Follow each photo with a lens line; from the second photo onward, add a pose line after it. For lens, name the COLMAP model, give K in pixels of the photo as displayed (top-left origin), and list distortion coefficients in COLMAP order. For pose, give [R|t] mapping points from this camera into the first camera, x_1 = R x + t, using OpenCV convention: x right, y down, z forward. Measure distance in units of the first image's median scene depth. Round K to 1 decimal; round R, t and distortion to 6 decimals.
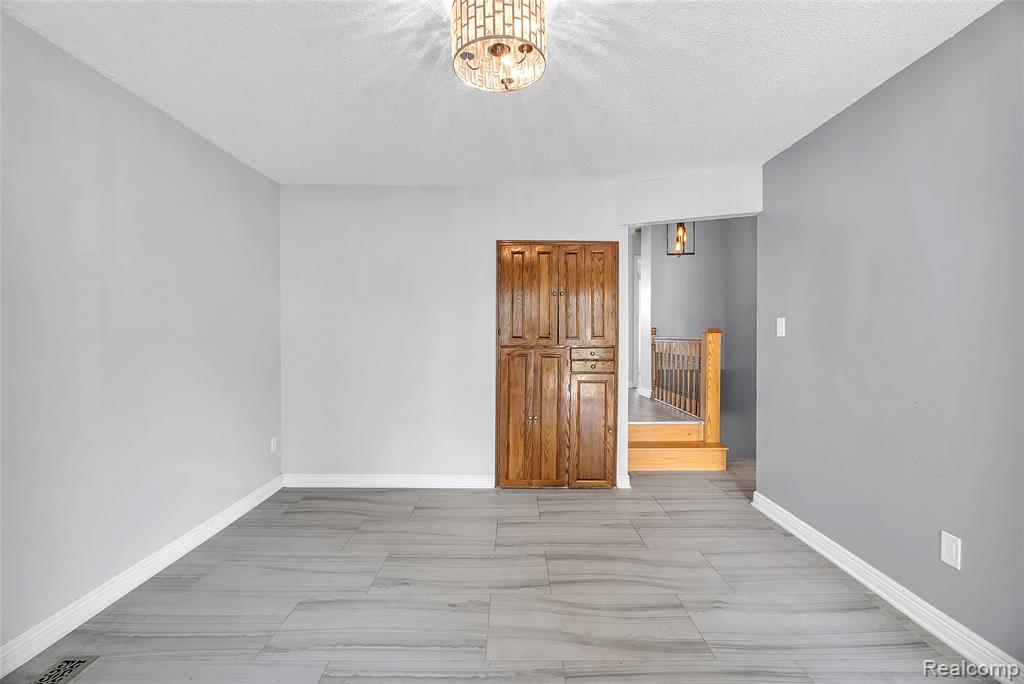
lens RADIAL K [[469.9, 0, 508.7], [0, 469.9, 341.7], [0, 0, 1]] dist [-0.009486, 0.001825]
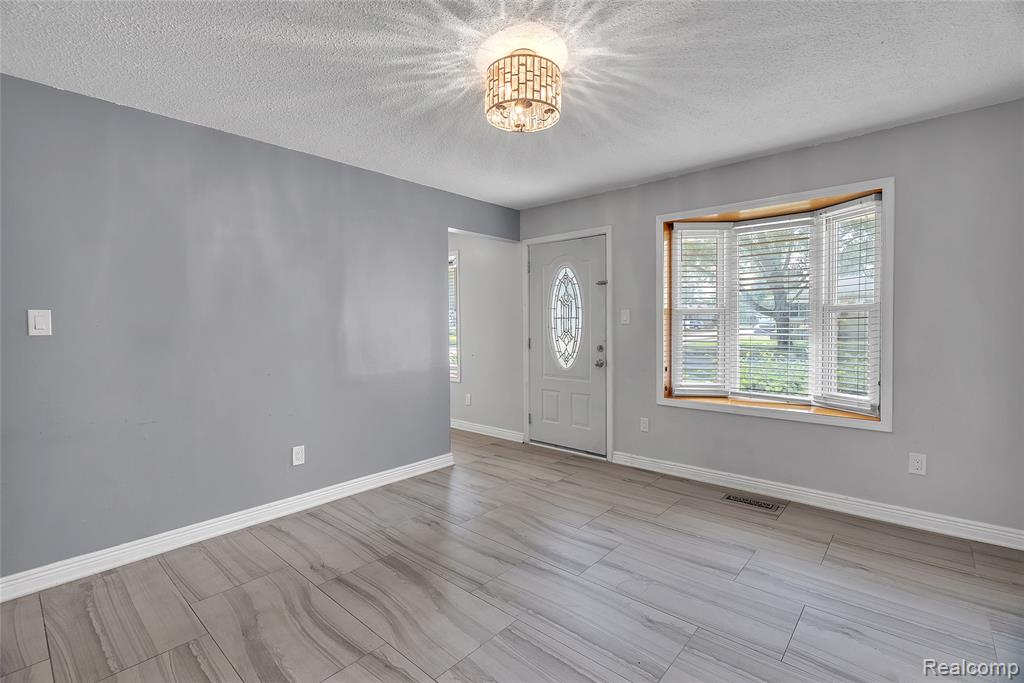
lens RADIAL K [[495.1, 0, 502.6], [0, 495.1, 337.9], [0, 0, 1]] dist [-0.001992, -0.000306]
pose [[-0.758691, -0.009844, 0.651377, -0.683211], [0.022585, 0.998887, 0.041402, -0.028550], [-0.651059, 0.046122, -0.757624, 1.647004]]
